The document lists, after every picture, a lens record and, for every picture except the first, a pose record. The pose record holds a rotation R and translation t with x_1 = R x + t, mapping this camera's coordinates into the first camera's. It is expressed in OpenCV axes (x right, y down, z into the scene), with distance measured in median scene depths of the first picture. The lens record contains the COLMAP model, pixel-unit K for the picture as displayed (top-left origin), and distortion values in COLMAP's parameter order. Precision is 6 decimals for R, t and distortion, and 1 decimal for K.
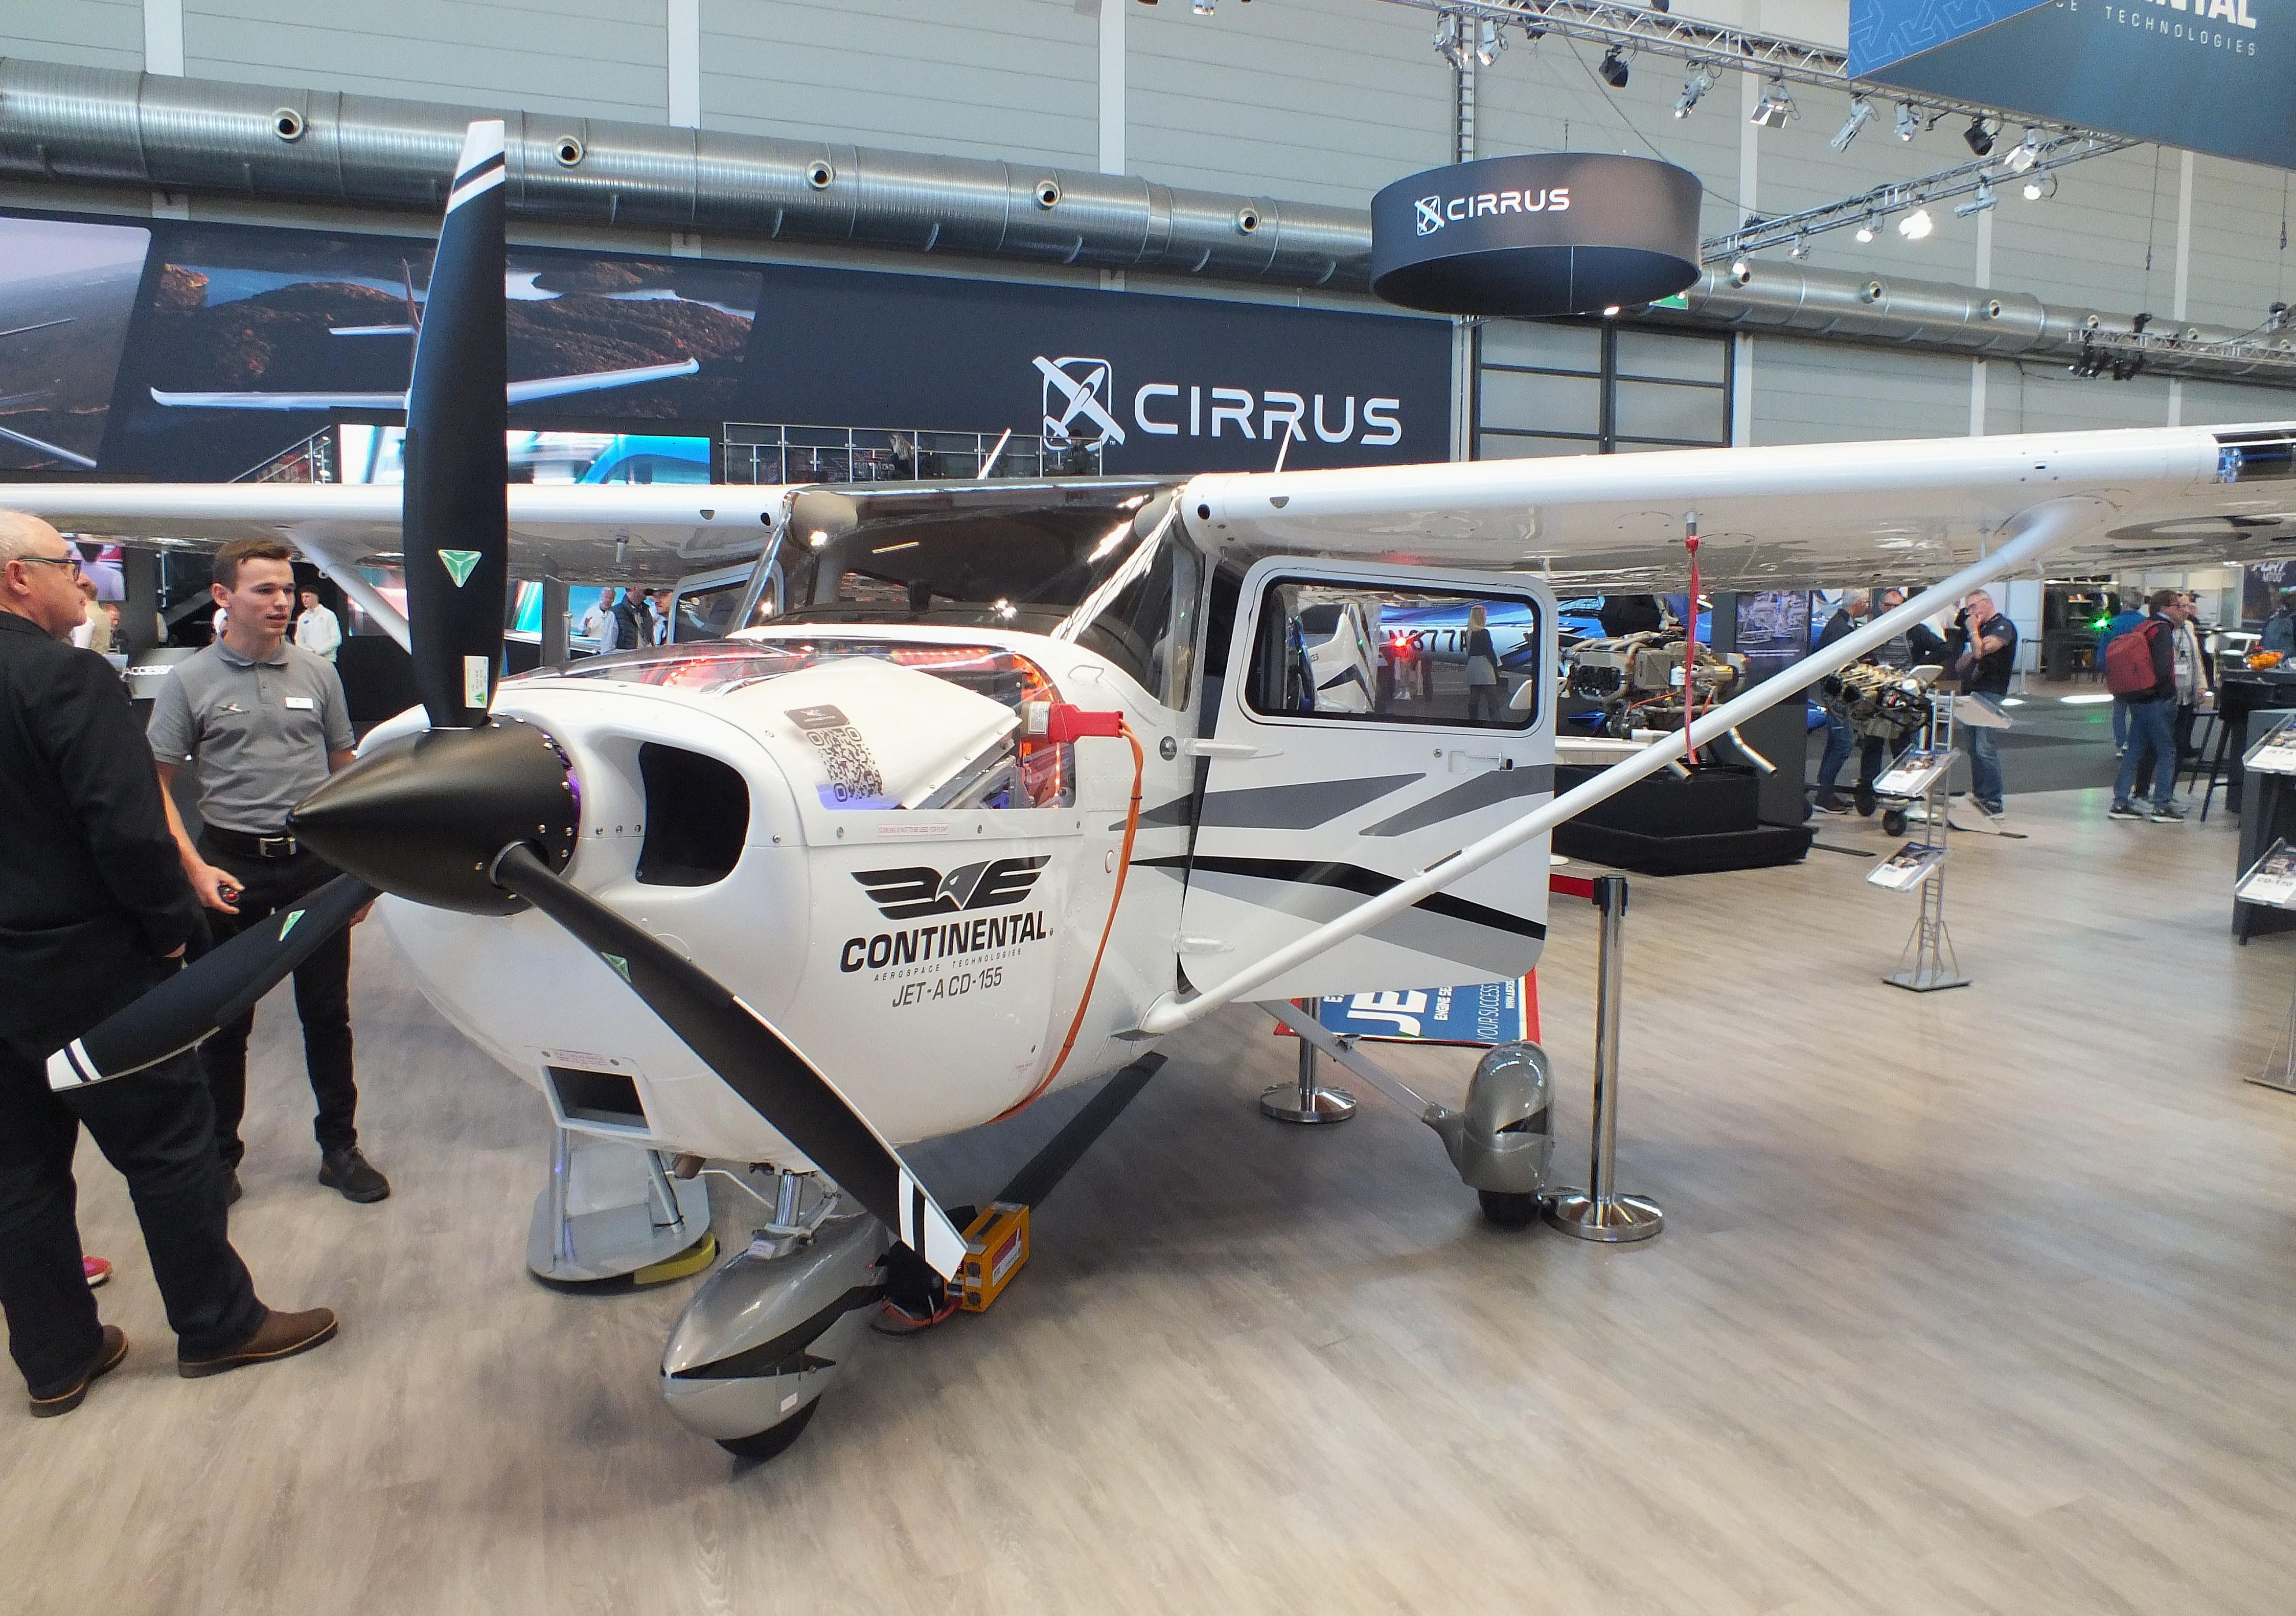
lens RADIAL K [[1602.9, 0, 1094.1], [0, 1602.9, 683.6], [0, 0, 1]] dist [-0.096594, 0.054487]
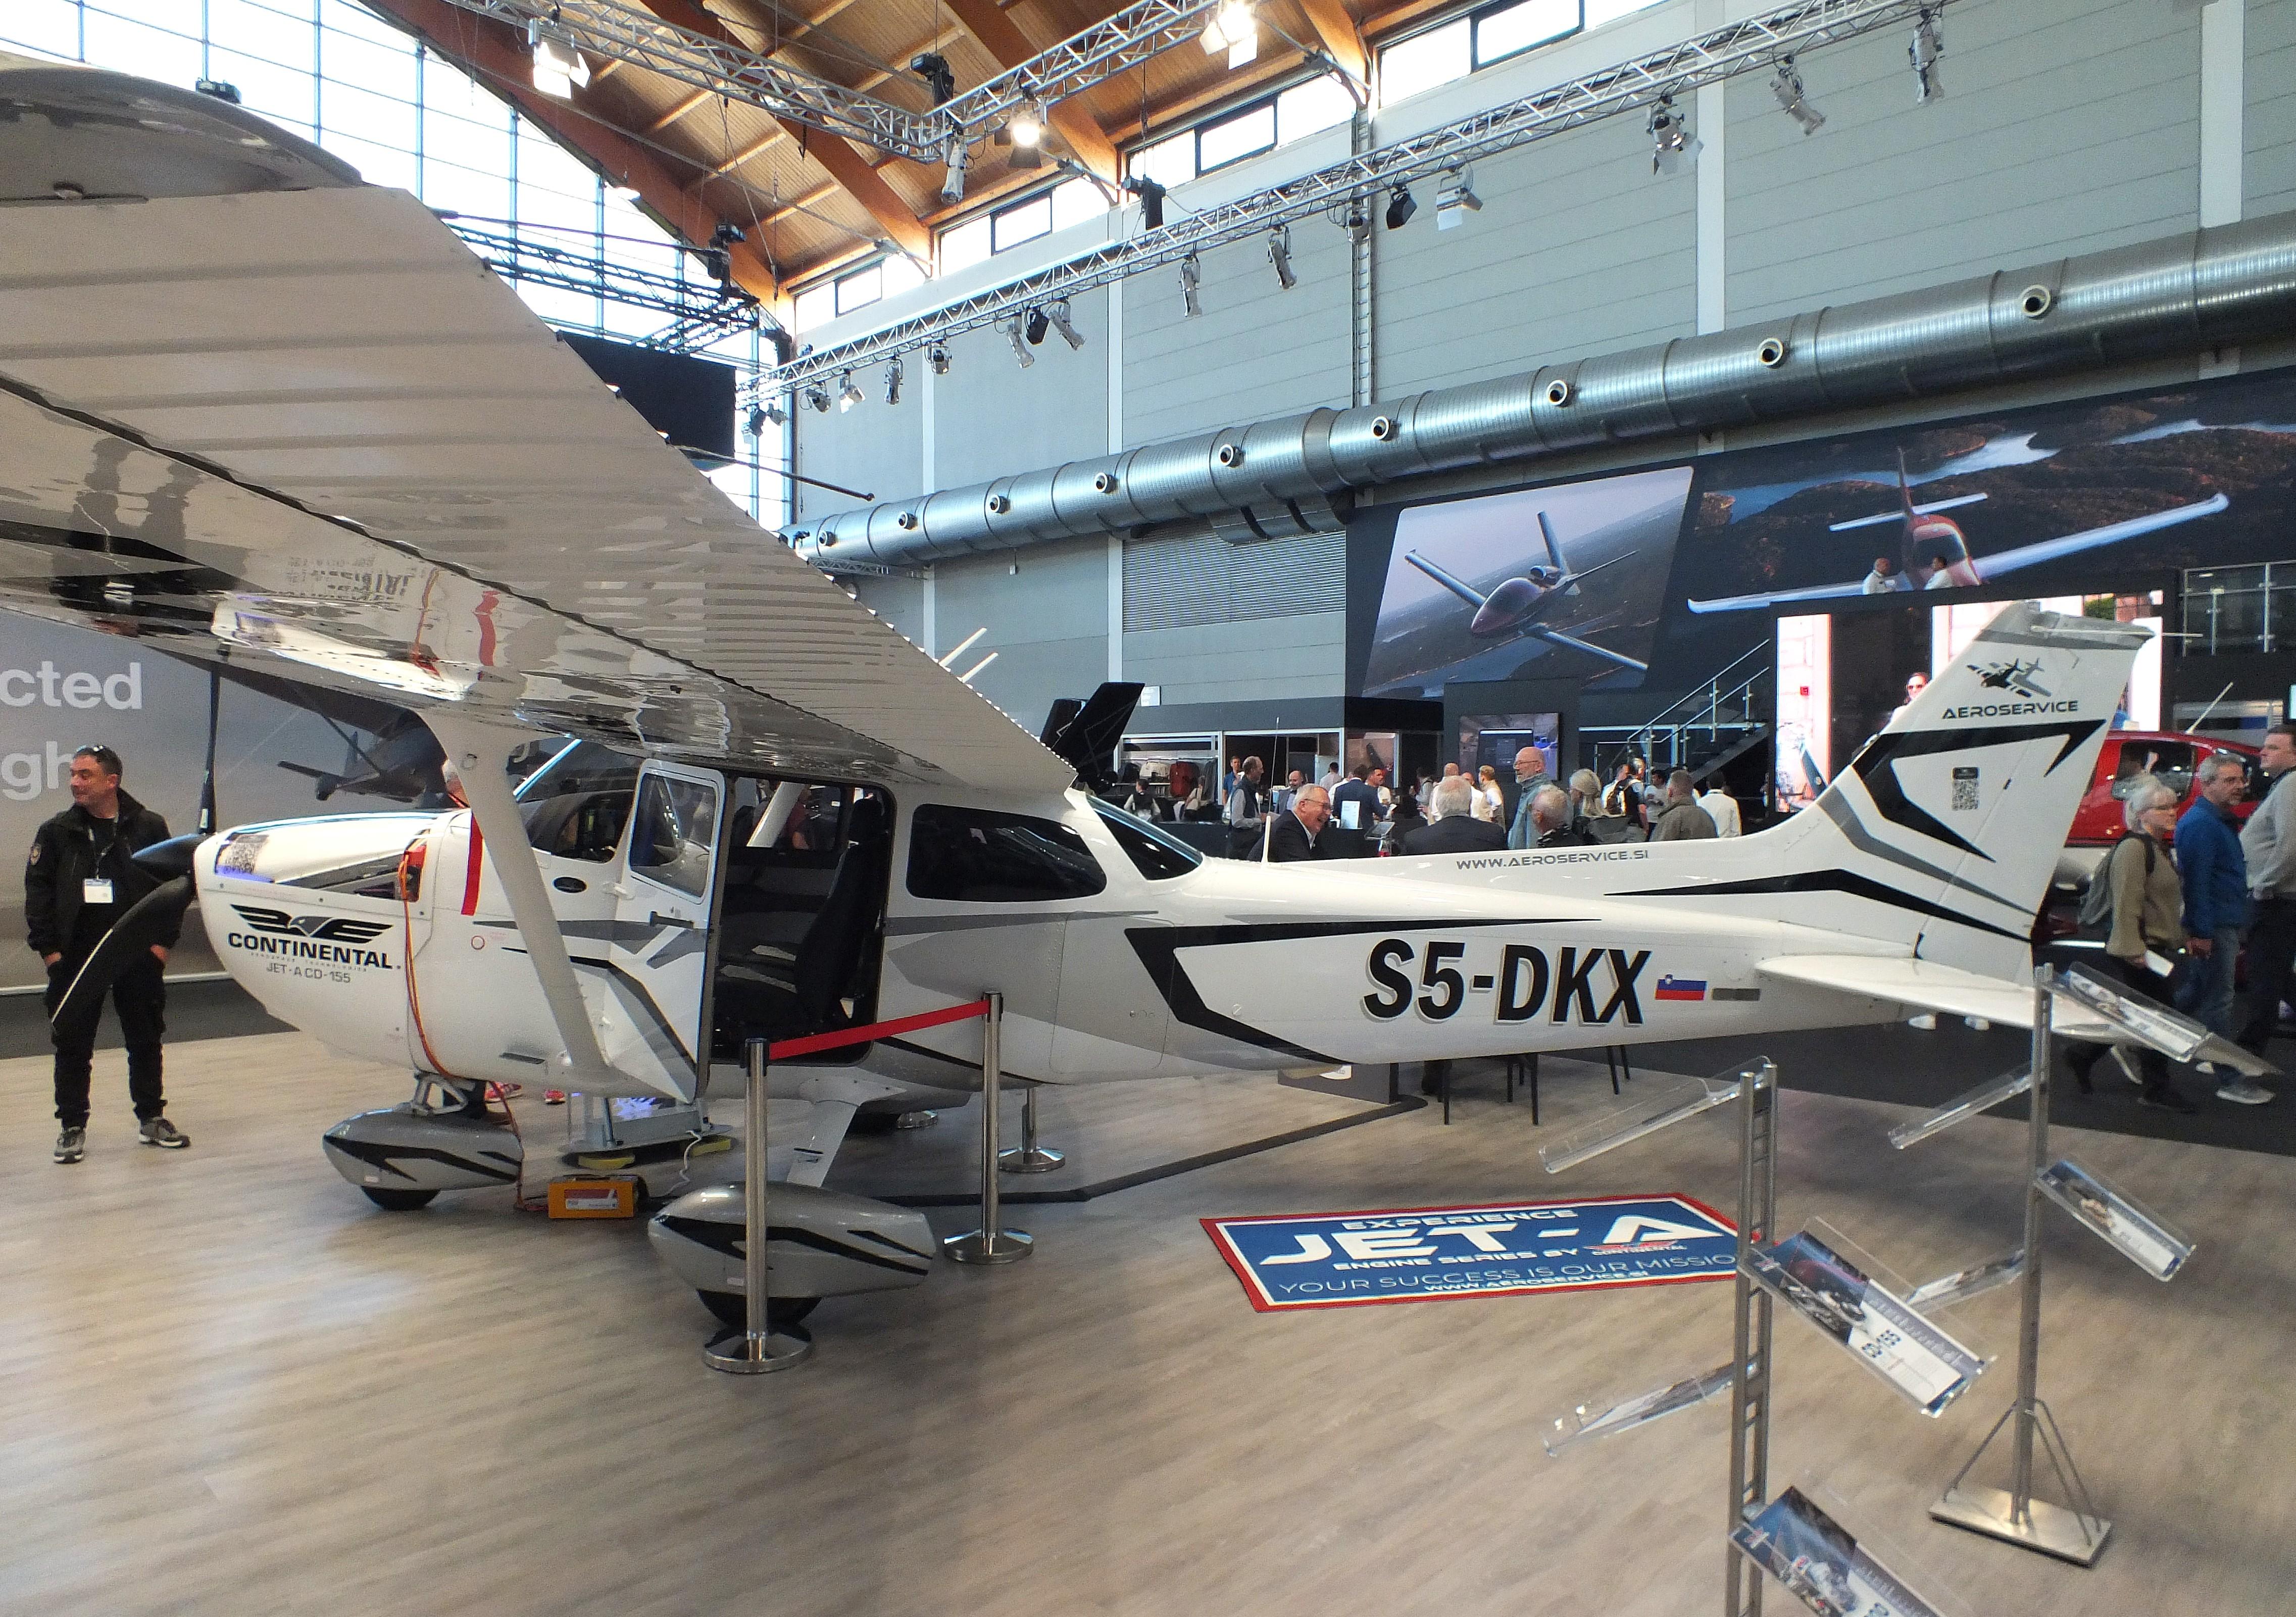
lens RADIAL K [[1566.9, 0, 1145.1], [0, 1566.9, 768.5], [0, 0, 1]] dist [-0.096269, 0.037279]
pose [[0.336632, -0.010990, -0.941572, 0.343687], [-0.043451, 0.998685, -0.027191, -0.011522], [0.940633, 0.050066, 0.335712, 0.212463]]
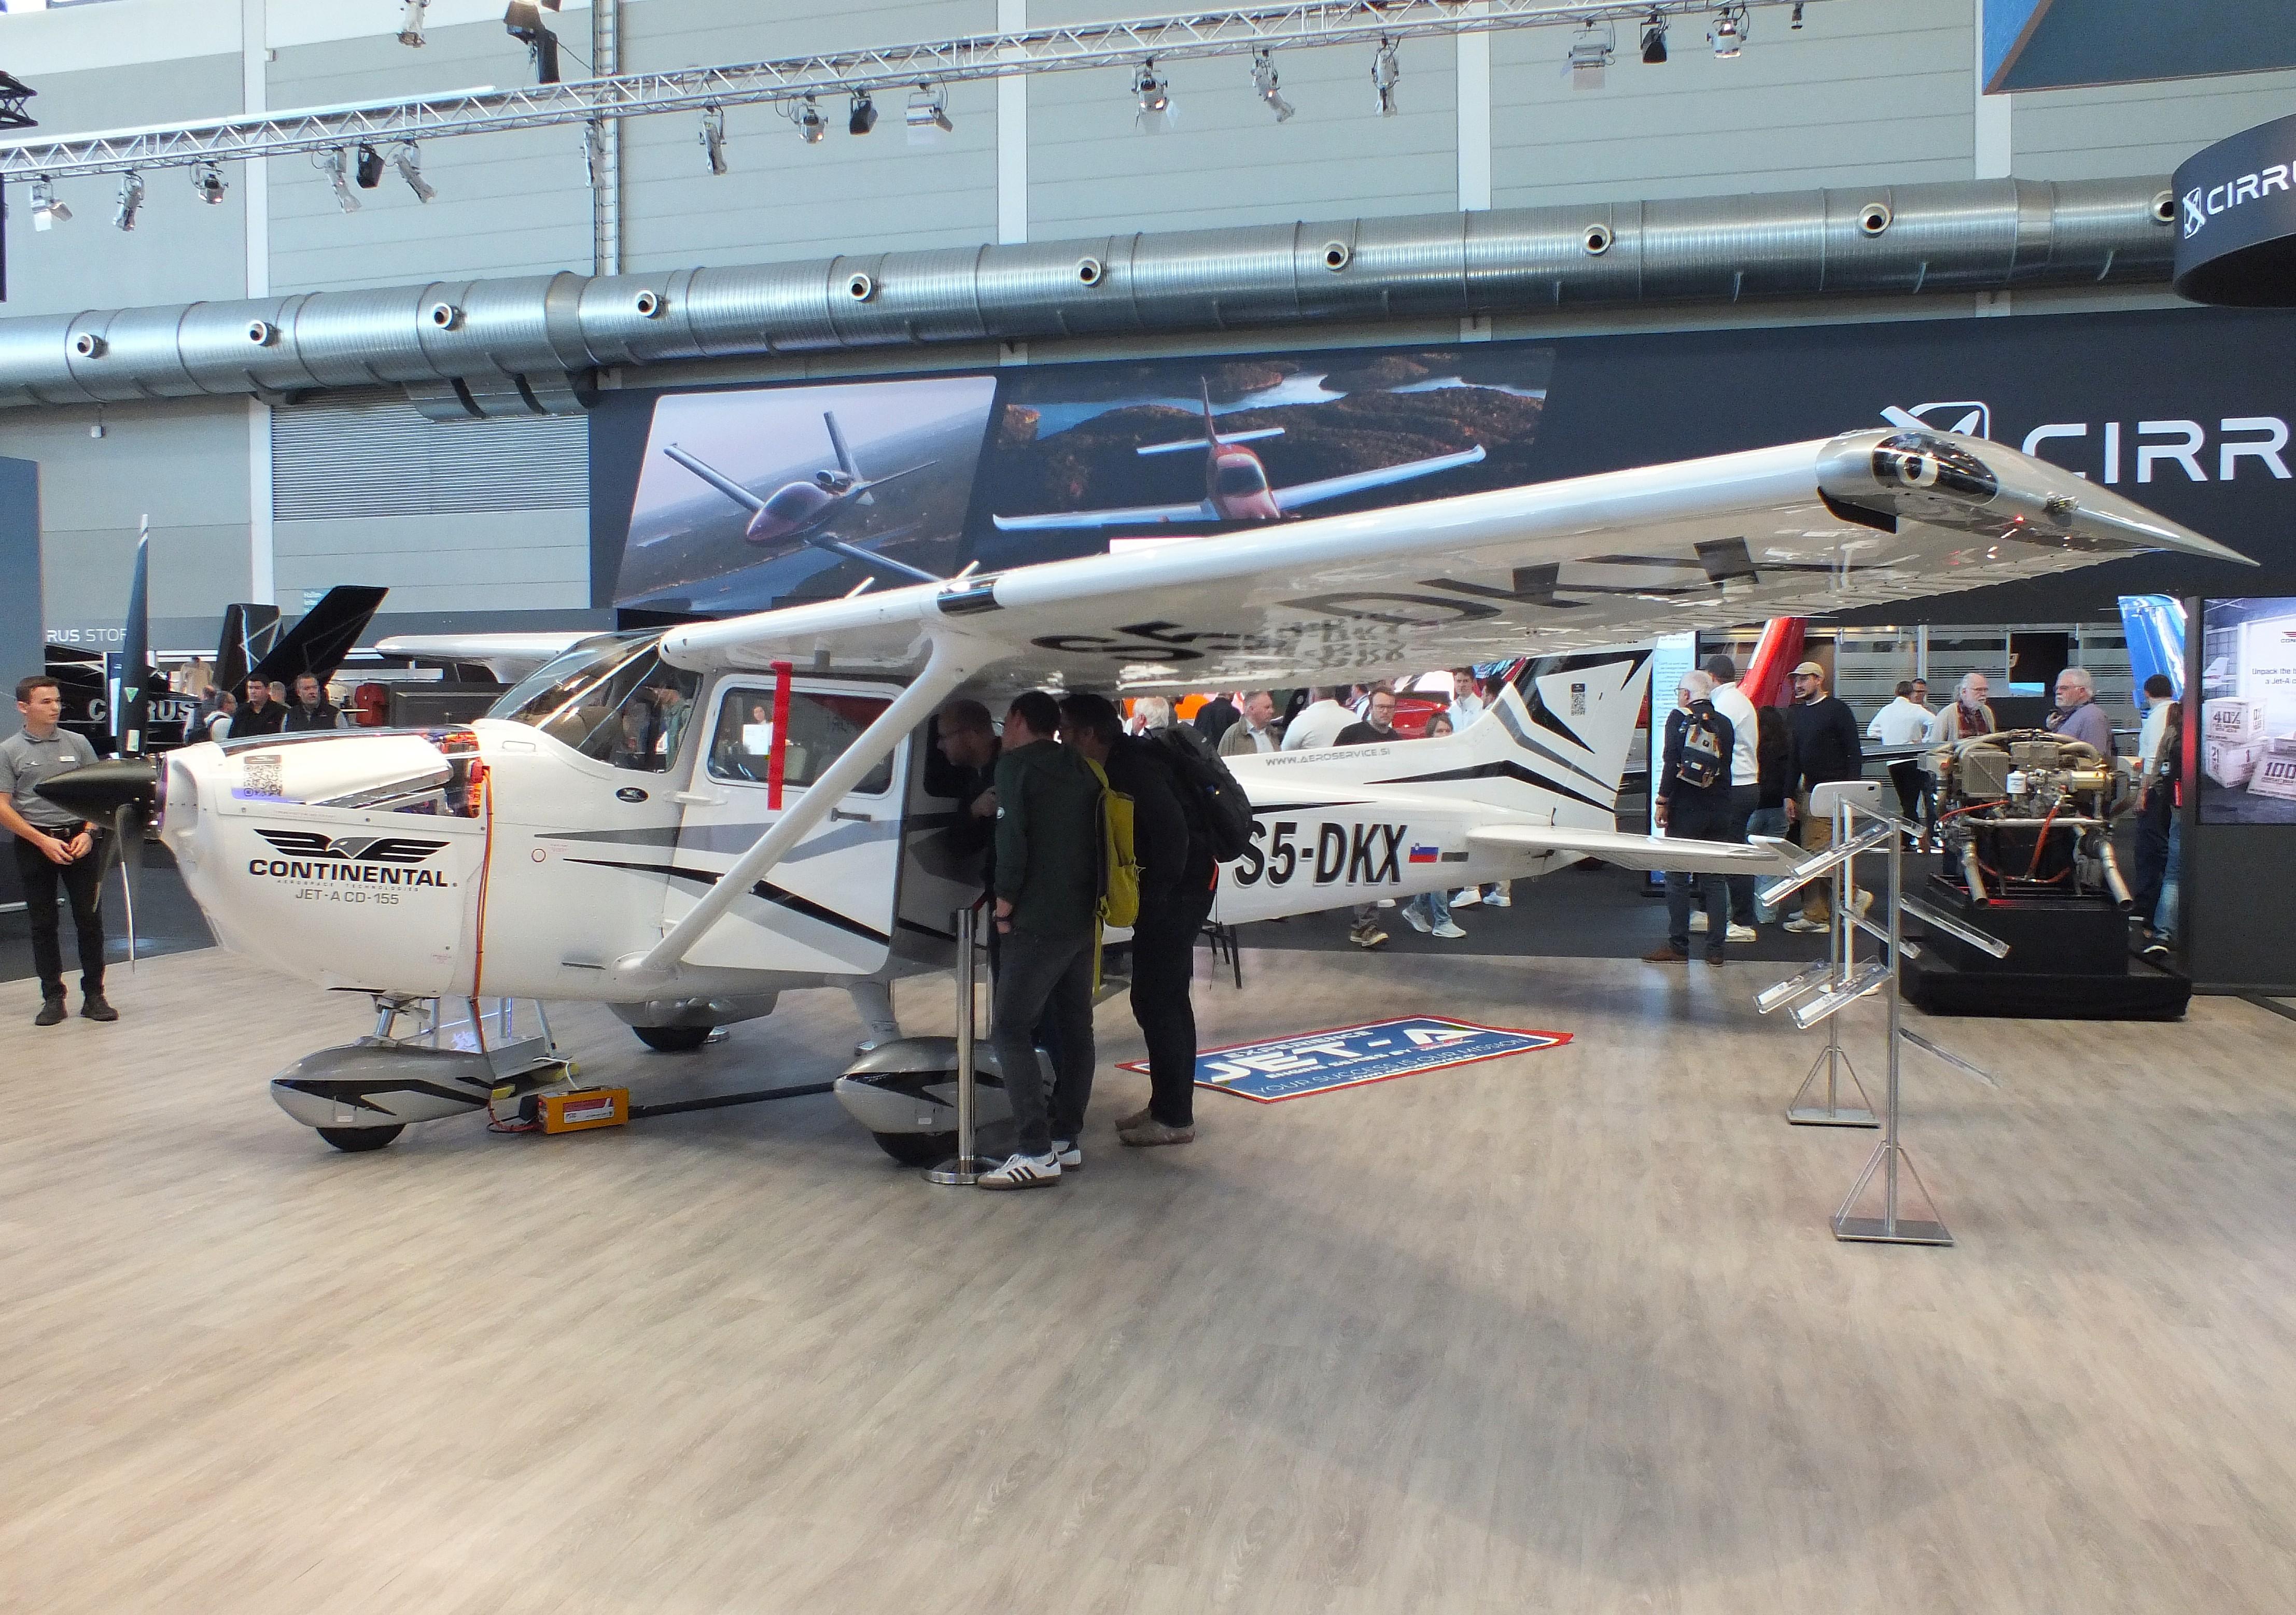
lens RADIAL K [[1967.7, 0, 1137.9], [0, 1967.7, 700.6], [0, 0, 1]] dist [-0.174281, 0.214484]
pose [[0.782846, -0.009611, -0.622142, 0.350940], [-0.021159, 0.998891, -0.042055, 0.003365], [0.621856, 0.046086, 0.781774, -0.047619]]
